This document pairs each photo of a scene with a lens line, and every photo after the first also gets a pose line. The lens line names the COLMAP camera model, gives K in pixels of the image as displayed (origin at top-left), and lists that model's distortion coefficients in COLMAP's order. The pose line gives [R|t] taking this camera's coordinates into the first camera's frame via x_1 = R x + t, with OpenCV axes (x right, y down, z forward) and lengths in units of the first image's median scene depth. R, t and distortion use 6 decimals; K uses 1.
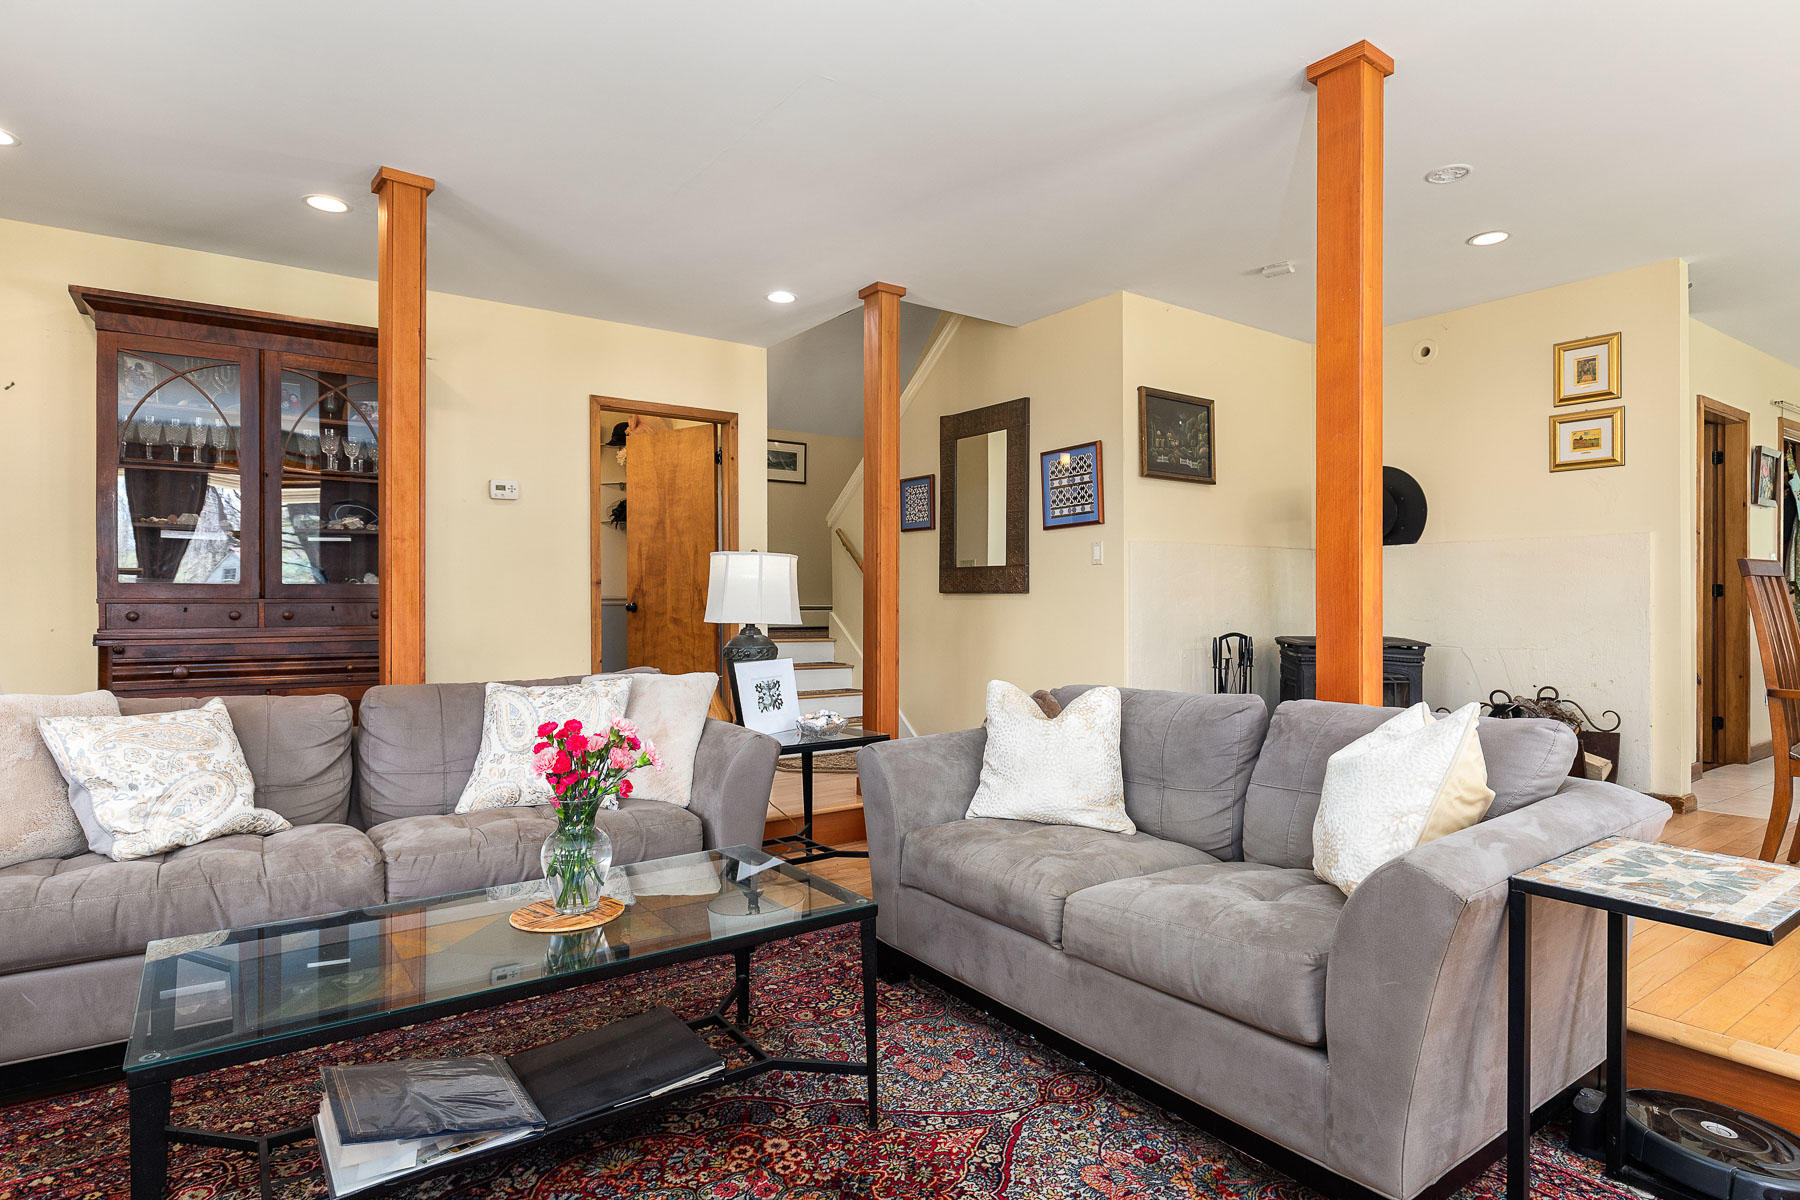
lens RADIAL K [[967.1, 0, 900.0], [0, 967.1, 600.0], [0, 0, 1]] dist [-0.000755, 0.000038]
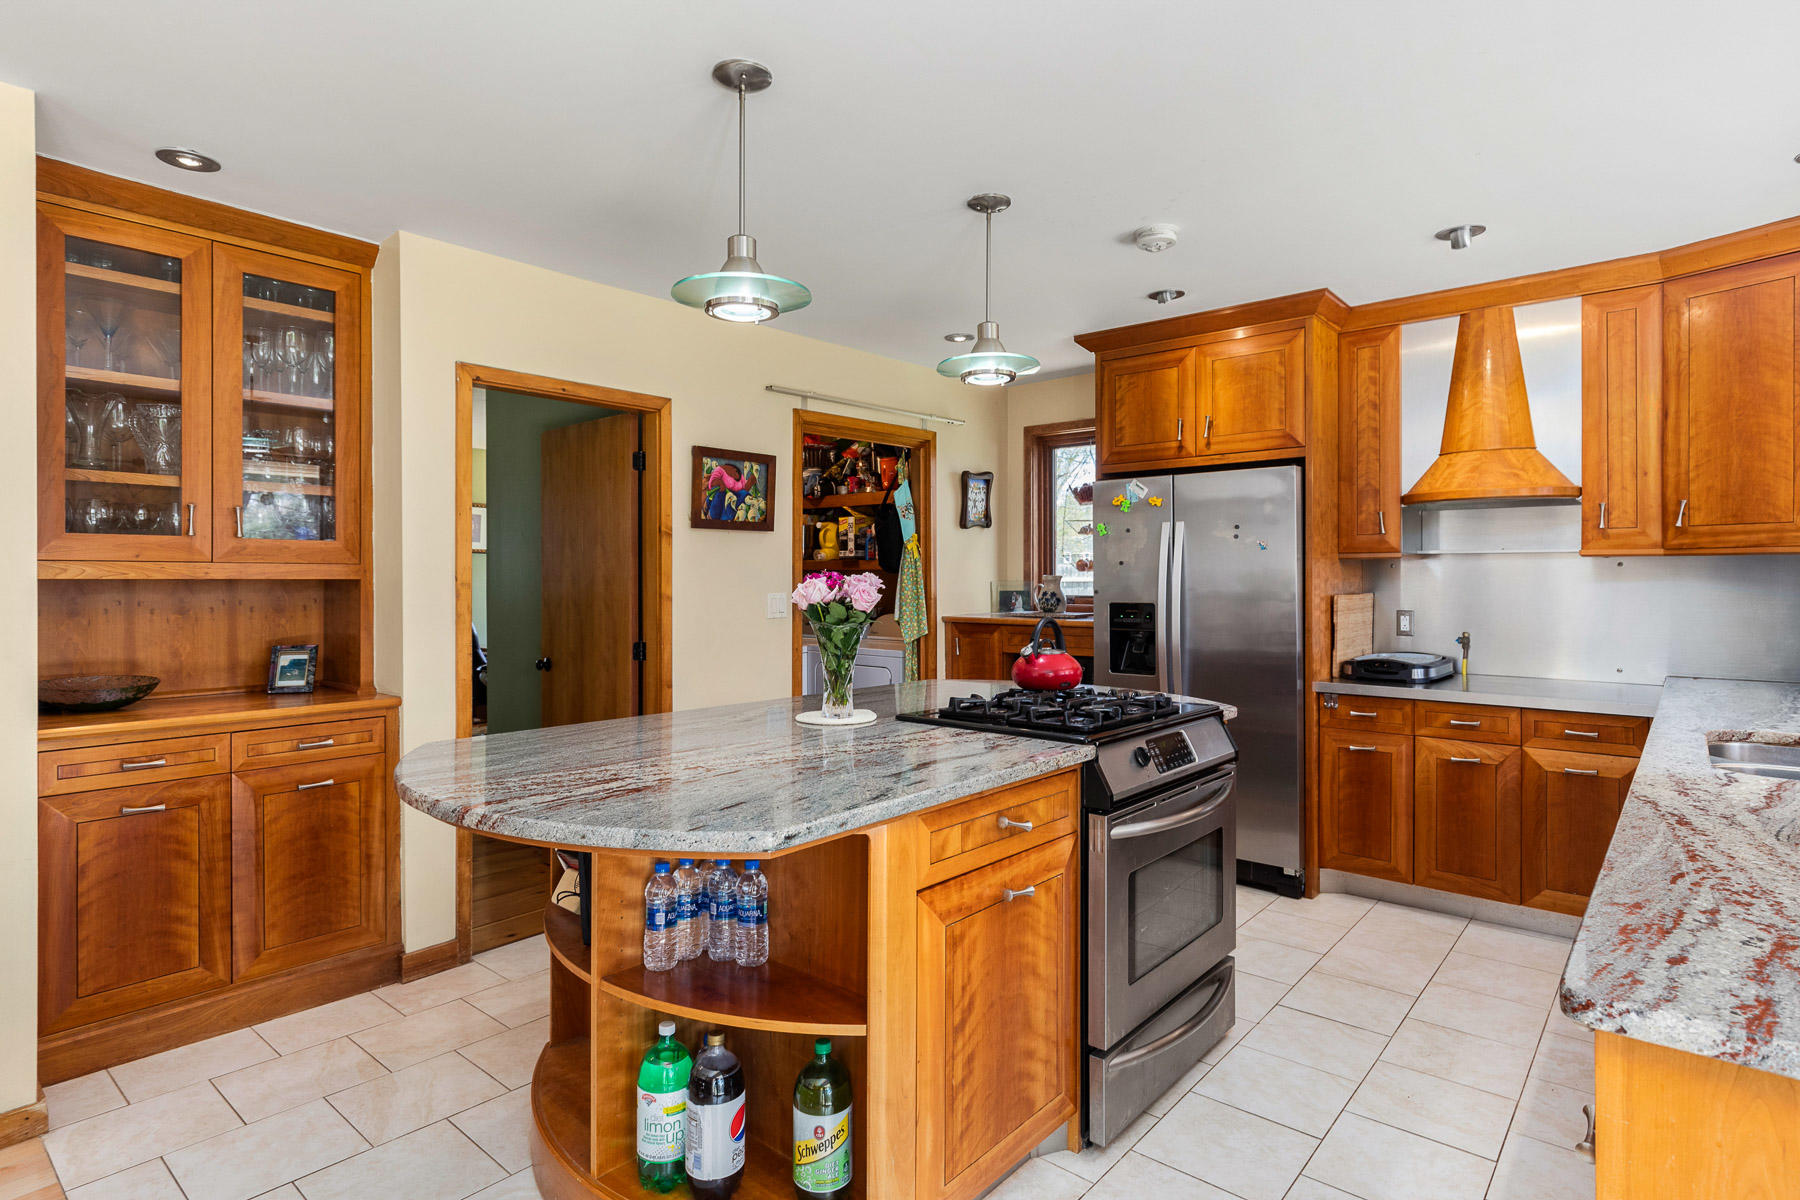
lens RADIAL K [[943.7, 0, 896.8], [0, 943.7, 577.0], [0, 0, 1]] dist [-0.000901, -0.001202]
pose [[0.970917, 0.002135, 0.239406, 1.020078], [-0.003008, 0.999990, 0.003279, -0.079704], [-0.239396, -0.003904, 0.970914, 0.352930]]
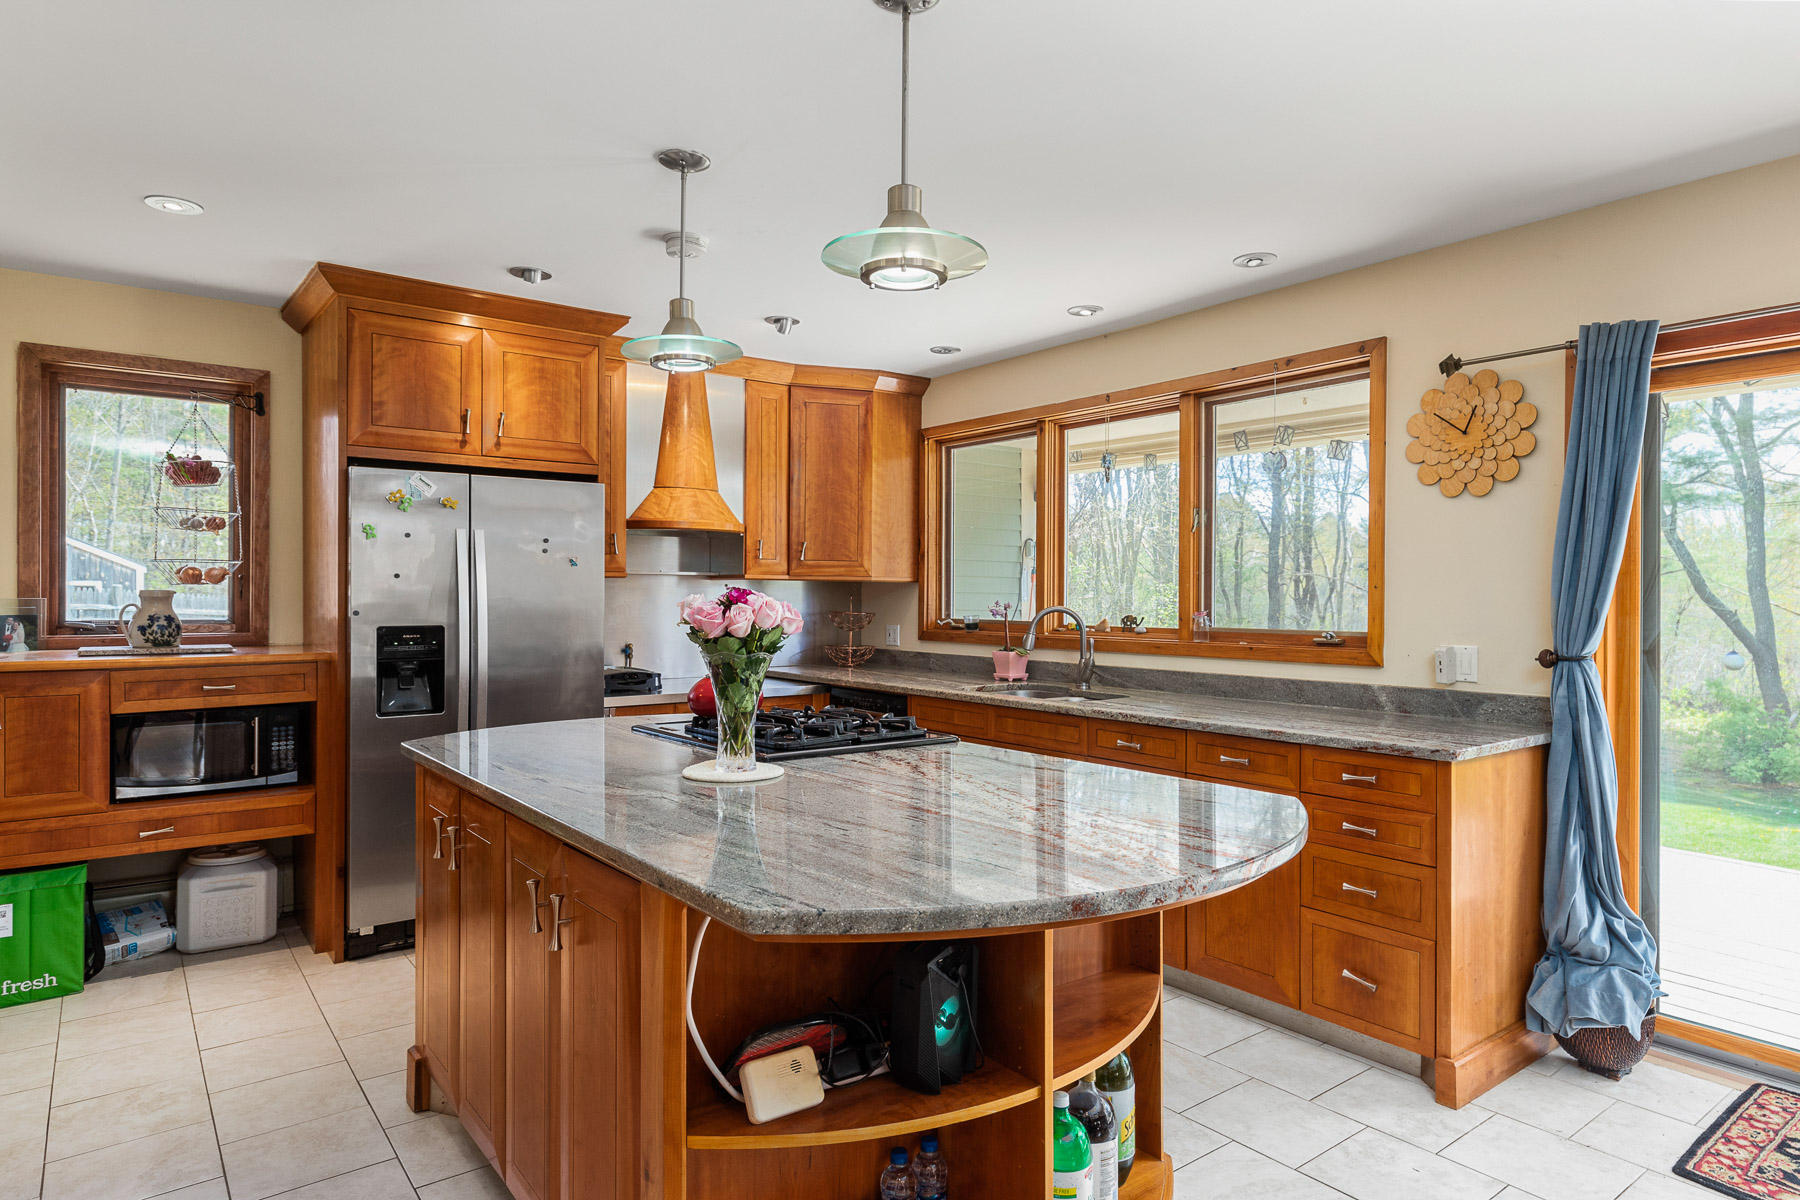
lens RADIAL K [[1042.0, 0, 909.4], [0, 1042.0, 601.0], [0, 0, 1]] dist [0.018875, 0.000276]
pose [[-0.034626, -0.002210, 0.999398, 0.644644], [-0.008703, 0.999960, 0.001910, -0.076717], [-0.999362, -0.008631, -0.034644, 0.815557]]
